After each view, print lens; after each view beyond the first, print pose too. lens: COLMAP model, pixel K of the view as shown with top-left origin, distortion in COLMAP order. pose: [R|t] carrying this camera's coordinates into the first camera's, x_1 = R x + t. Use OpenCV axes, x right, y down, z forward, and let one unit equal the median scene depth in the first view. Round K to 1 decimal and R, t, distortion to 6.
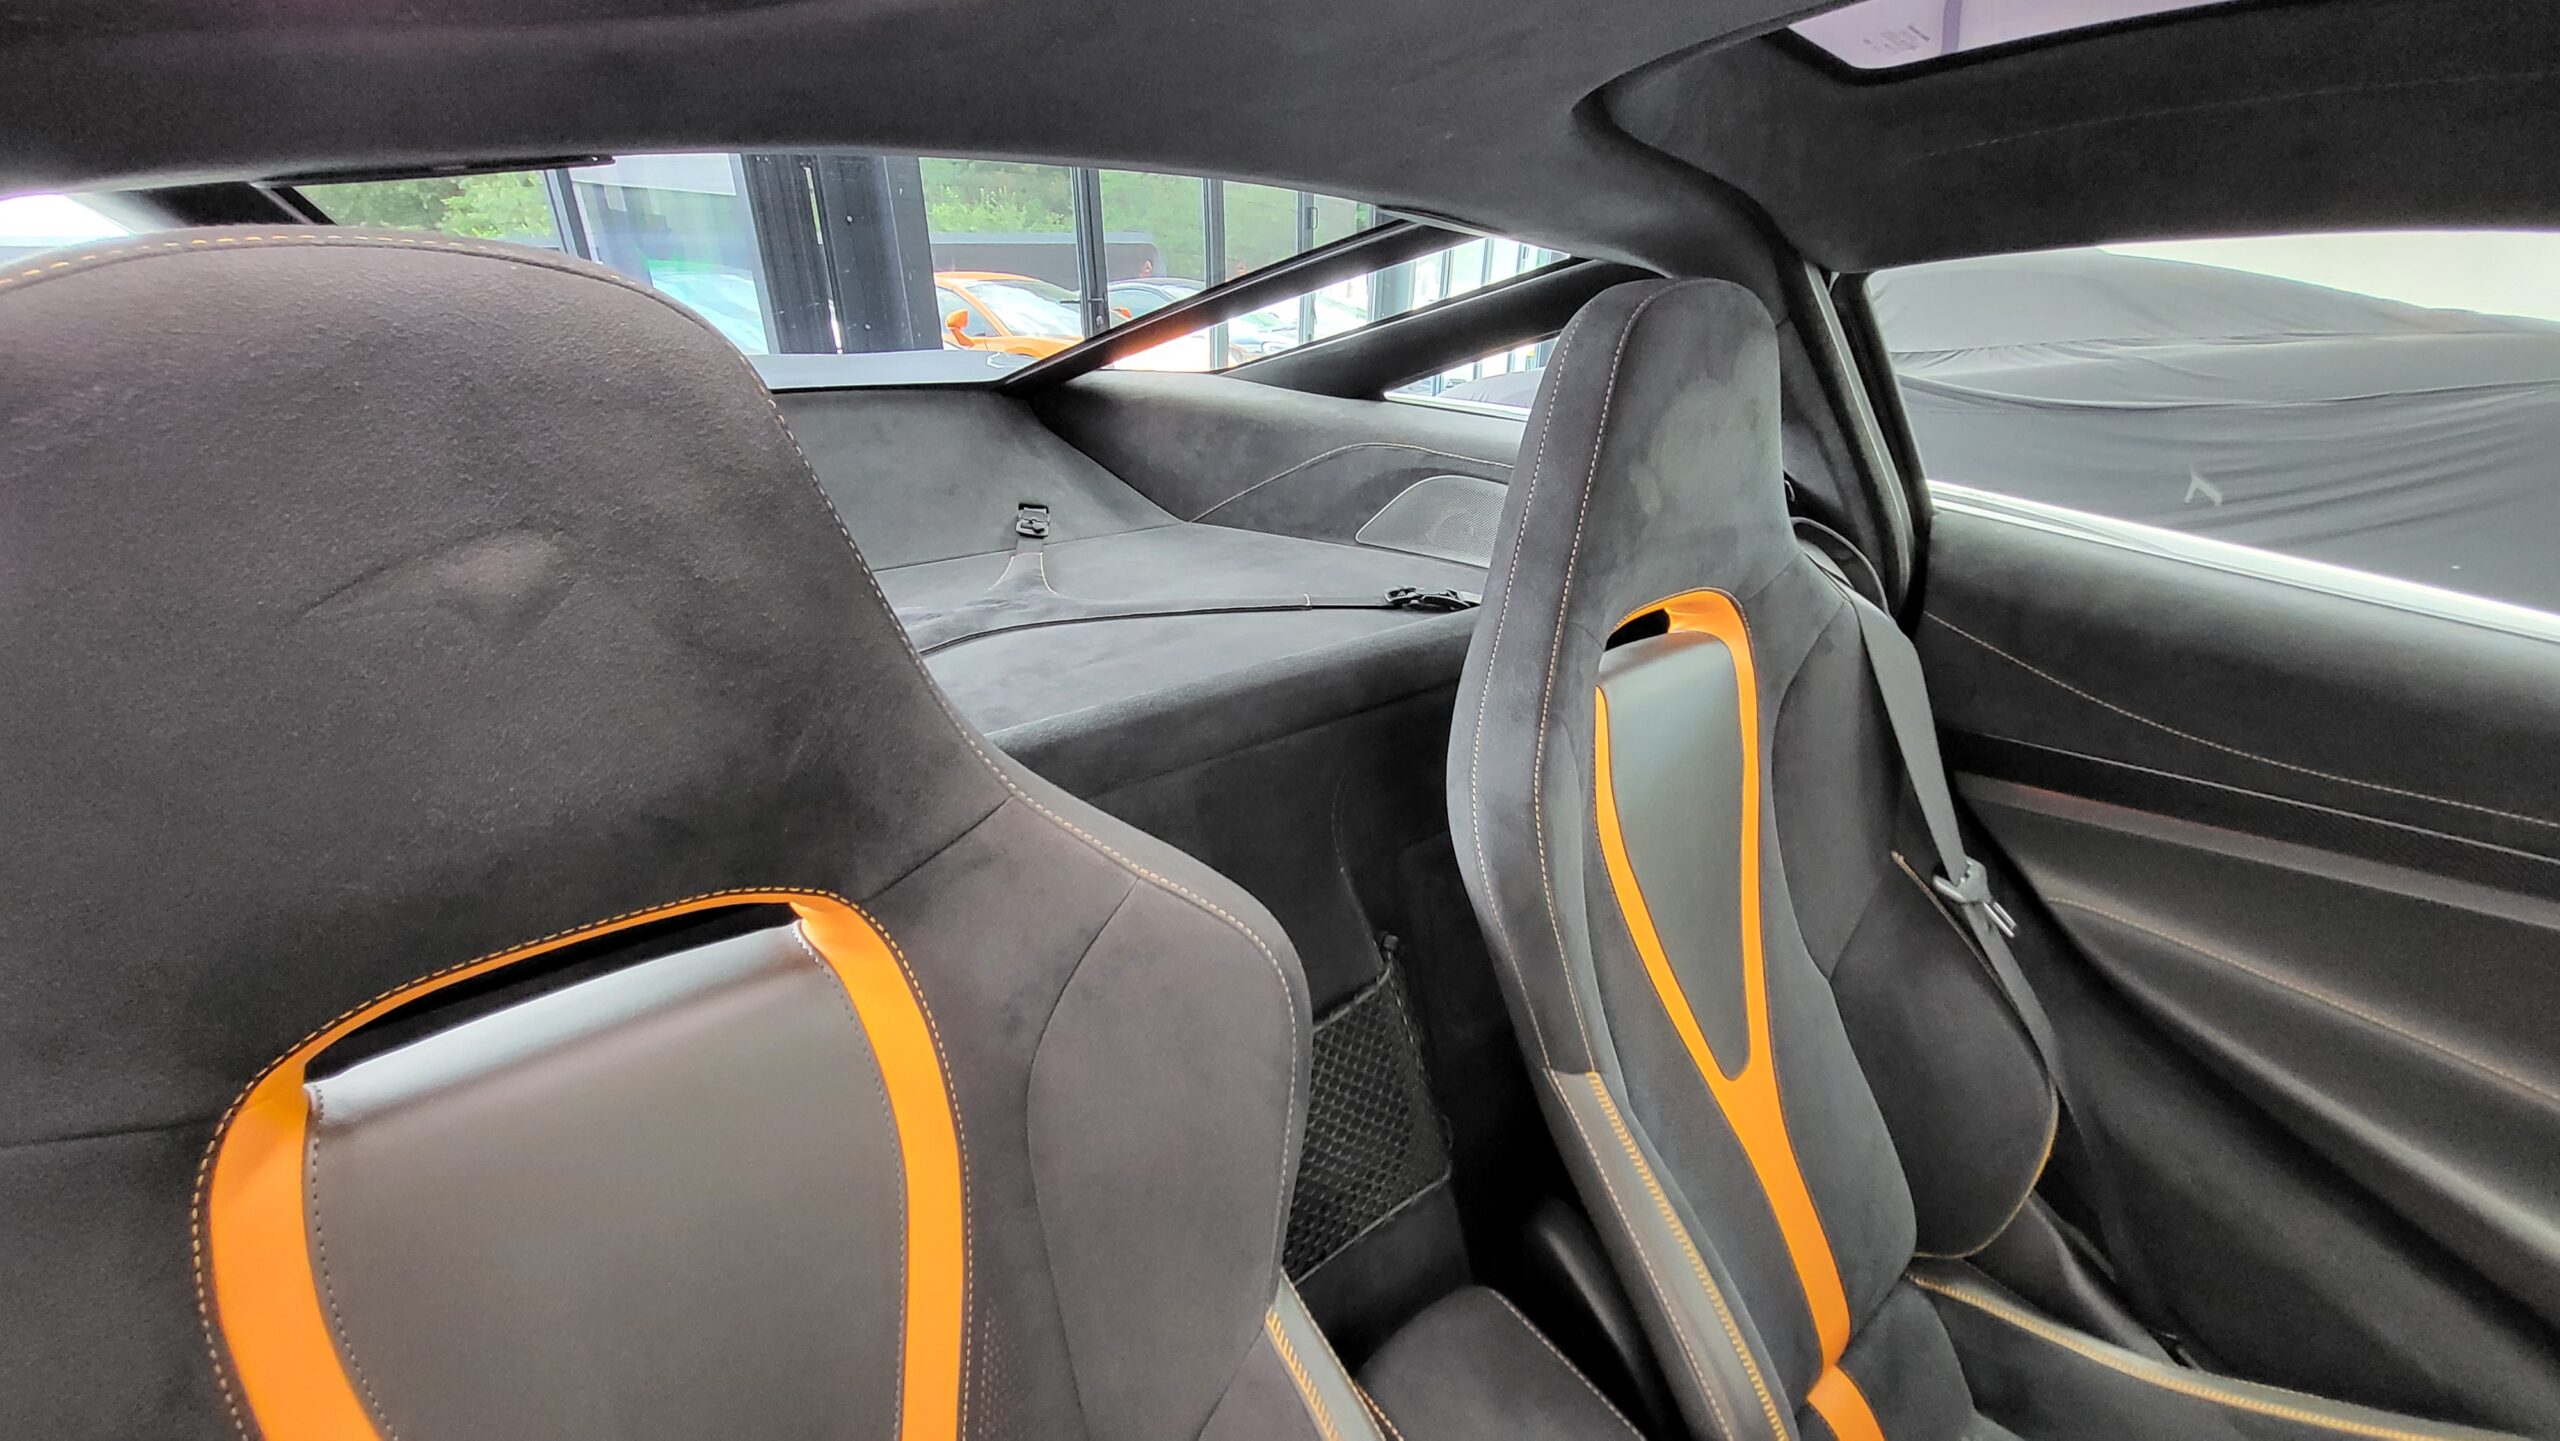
lens RADIAL K [[1013.6, 0, 1270.9], [0, 1013.6, 742.4], [0, 0, 1]] dist [-0.004019, 0.000845]
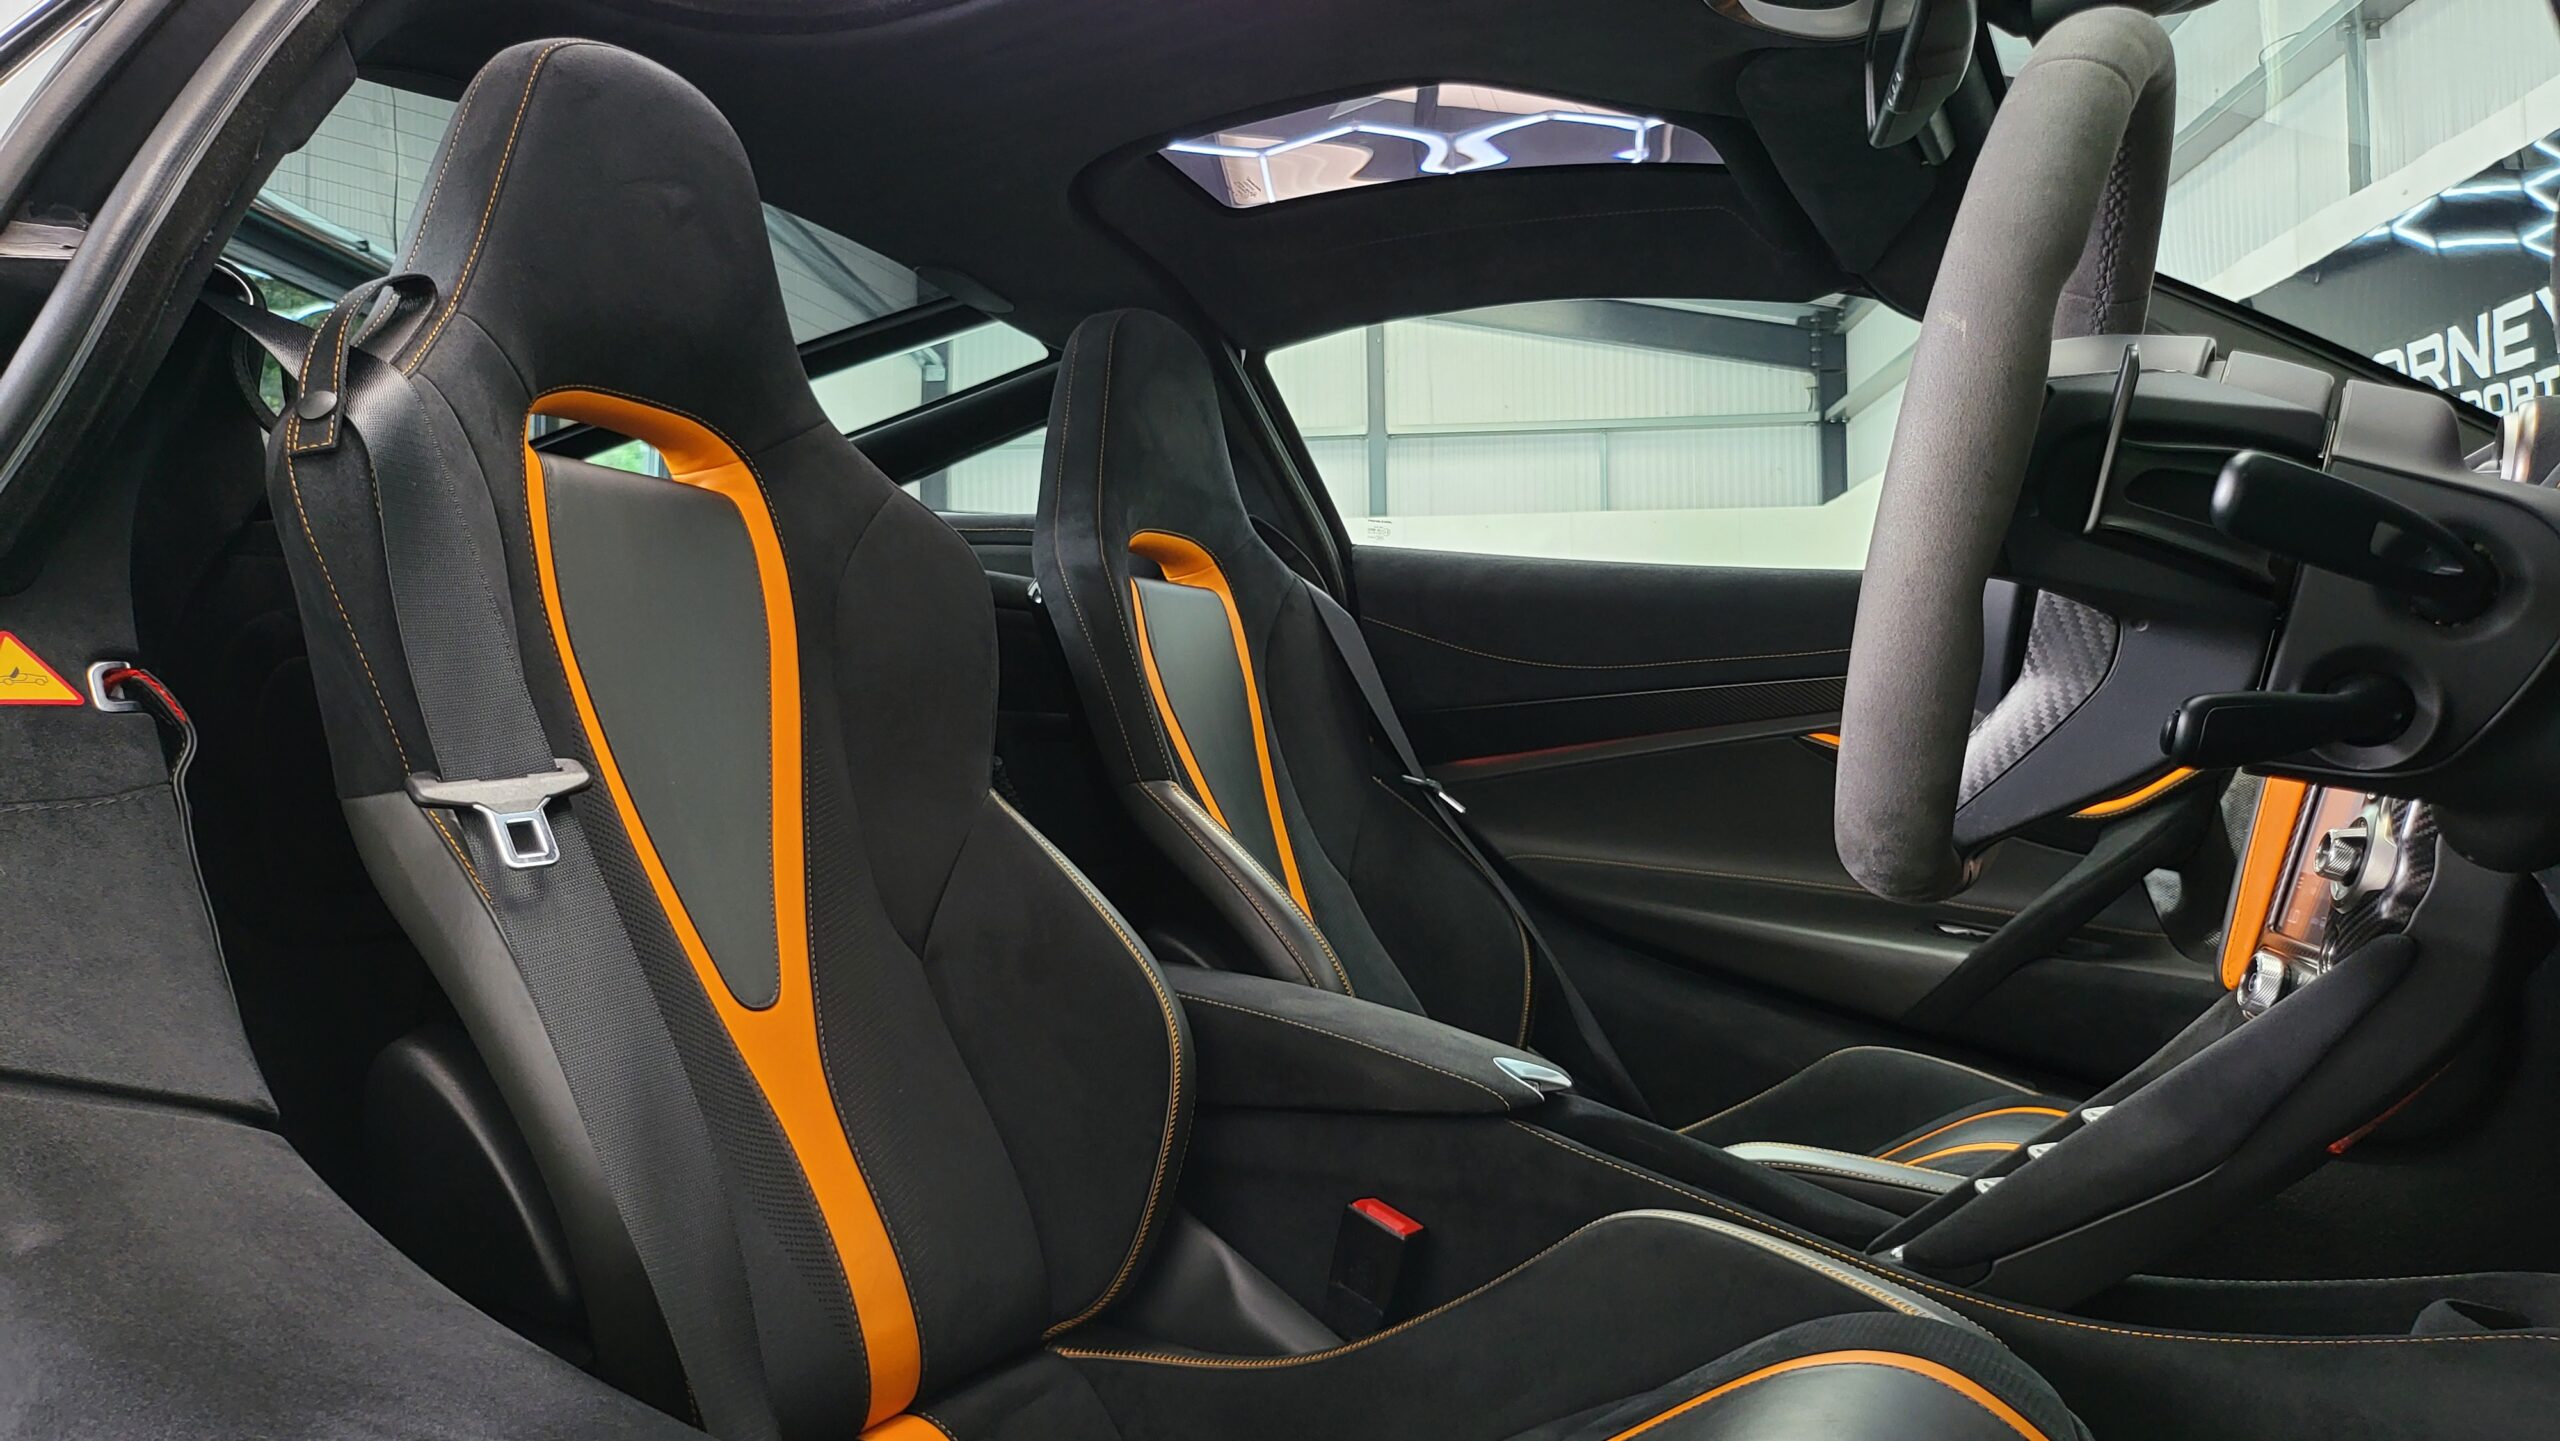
lens RADIAL K [[1812.9, 0, 1275.2], [0, 1812.9, 730.6], [0, 0, 1]] dist [0.039263, -0.048179]
pose [[0.903468, 0.009044, 0.428559, -0.453319], [0.173495, 0.906512, -0.384884, 0.945126], [-0.391975, 0.422083, 0.817436, -0.808091]]
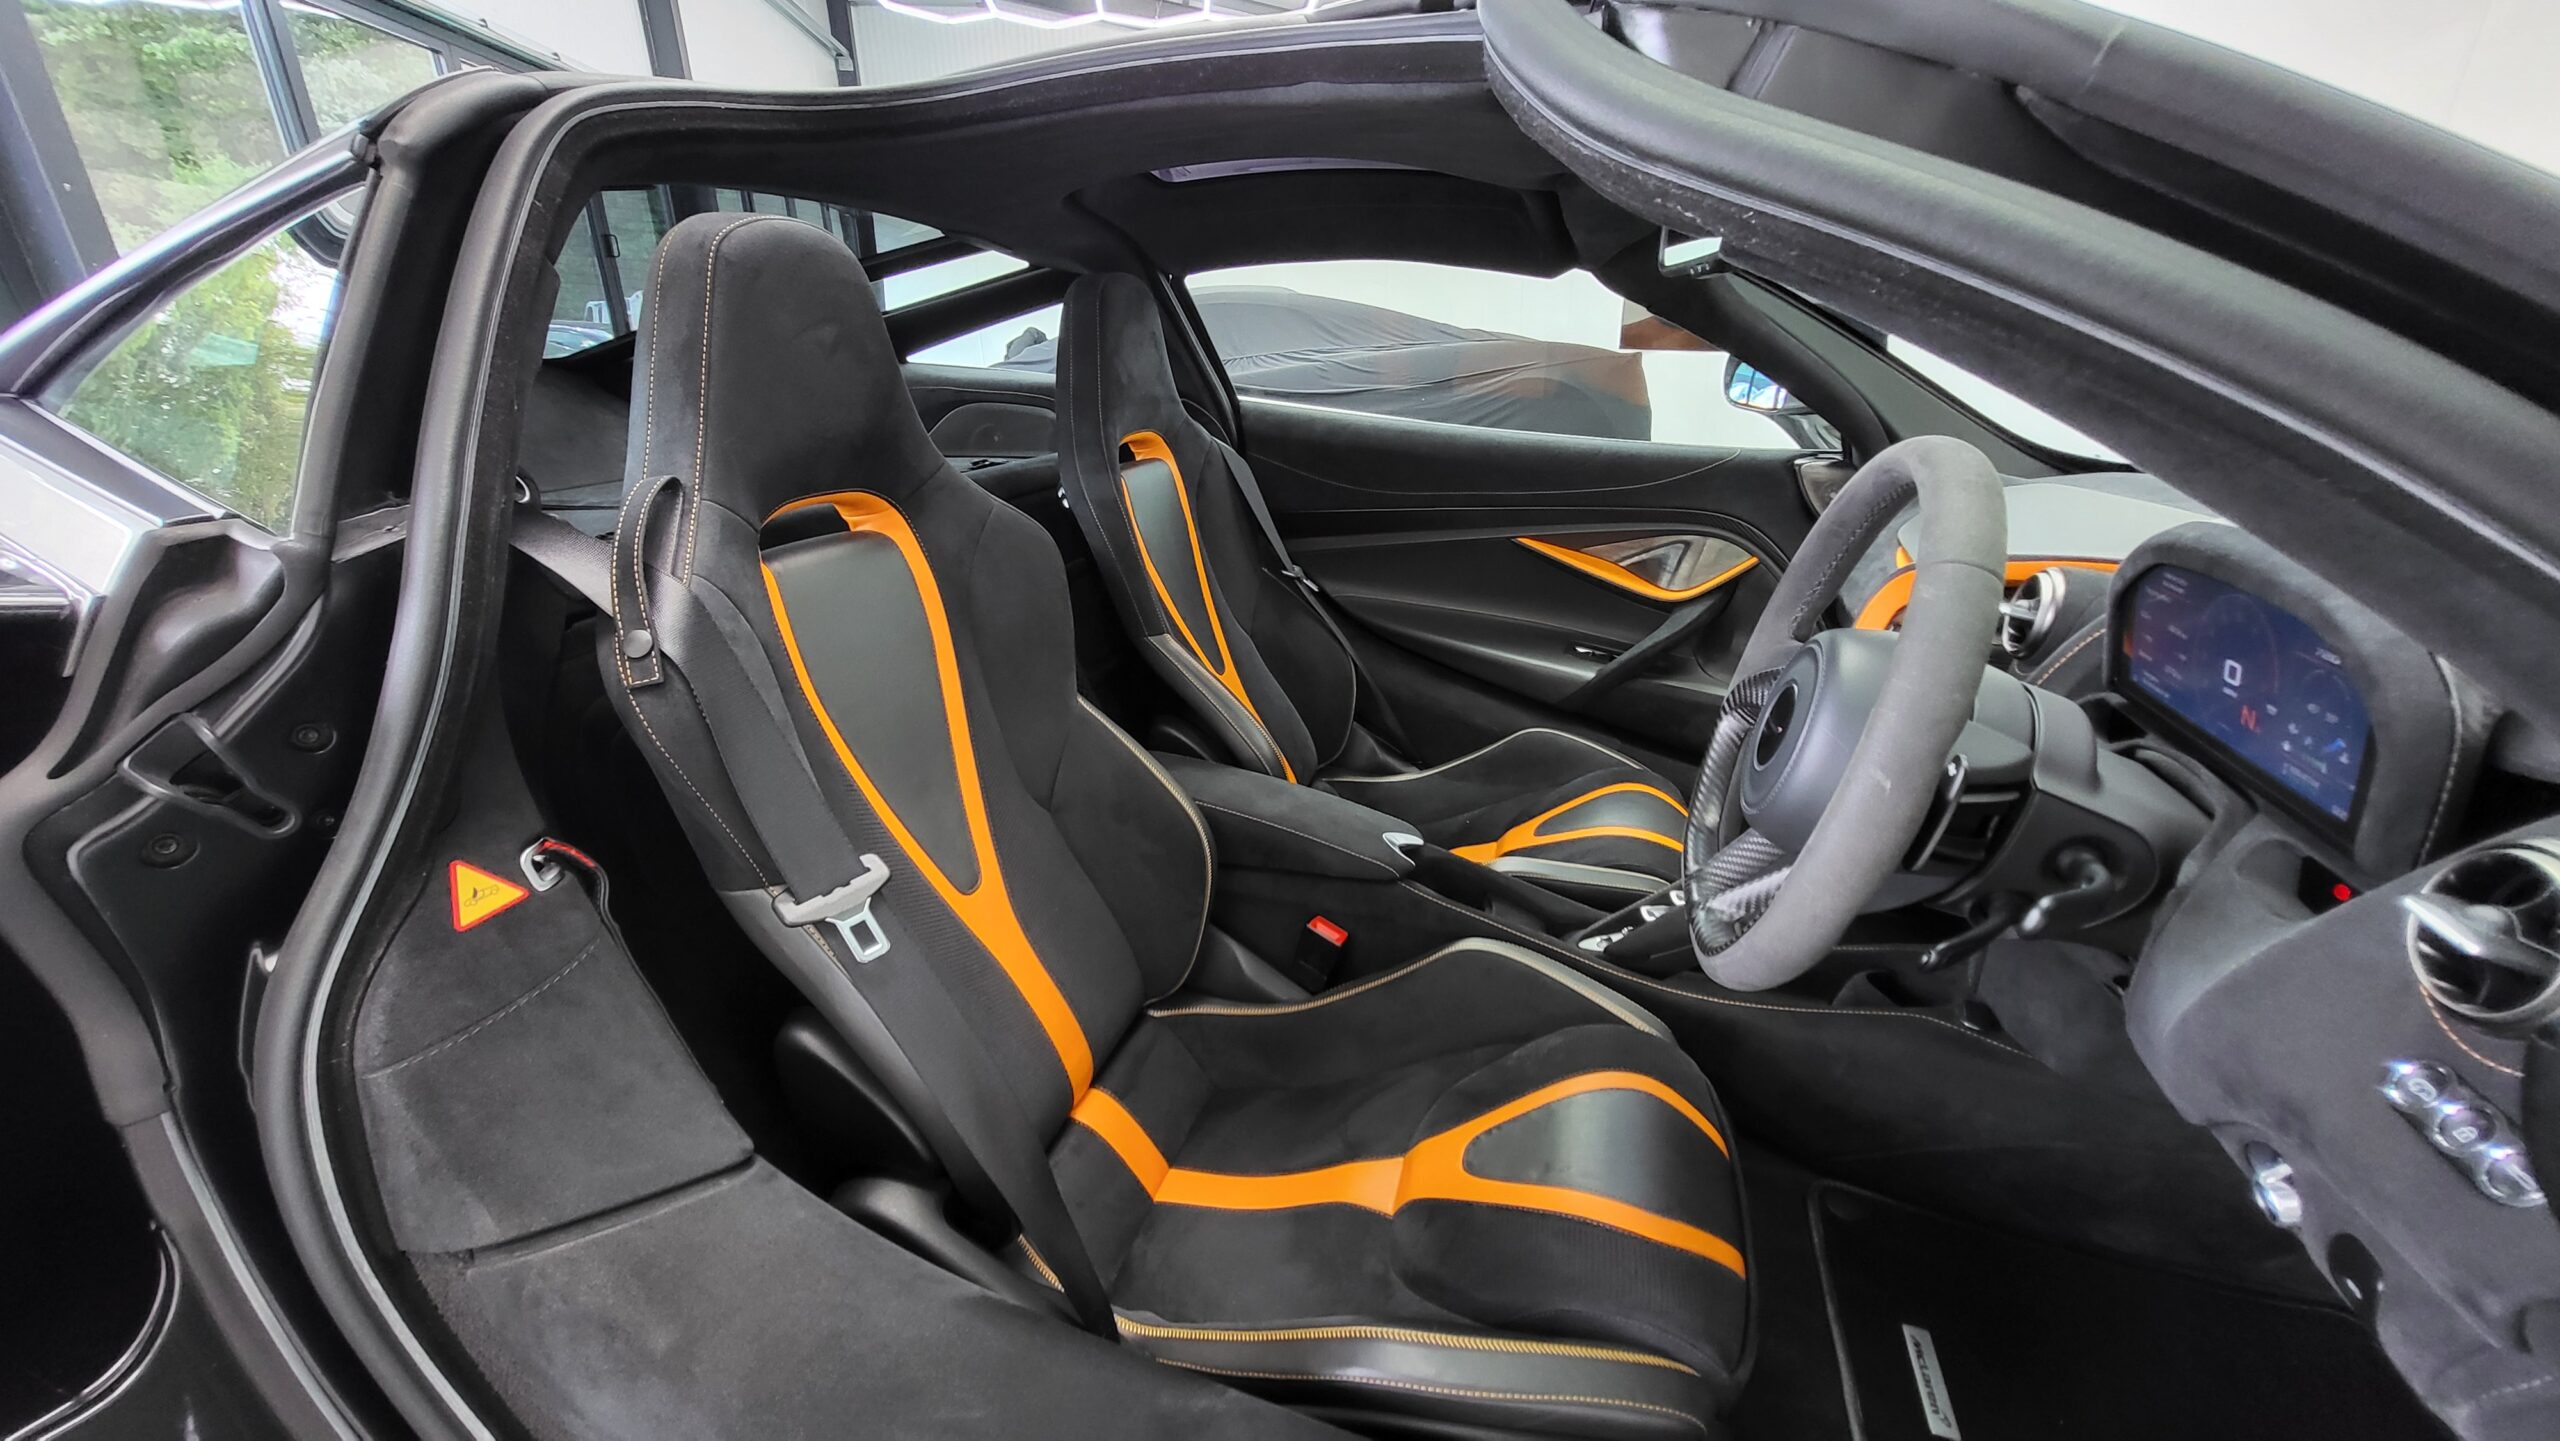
lens RADIAL K [[1013.6, 0, 1280.9], [0, 1013.6, 742.3], [0, 0, 1]] dist [-0.004019, 0.000845]
pose [[0.816711, -0.213033, 0.536284, -0.535625], [0.230505, 0.972432, 0.035251, 0.413698], [-0.529009, 0.094826, 0.843301, -0.719275]]
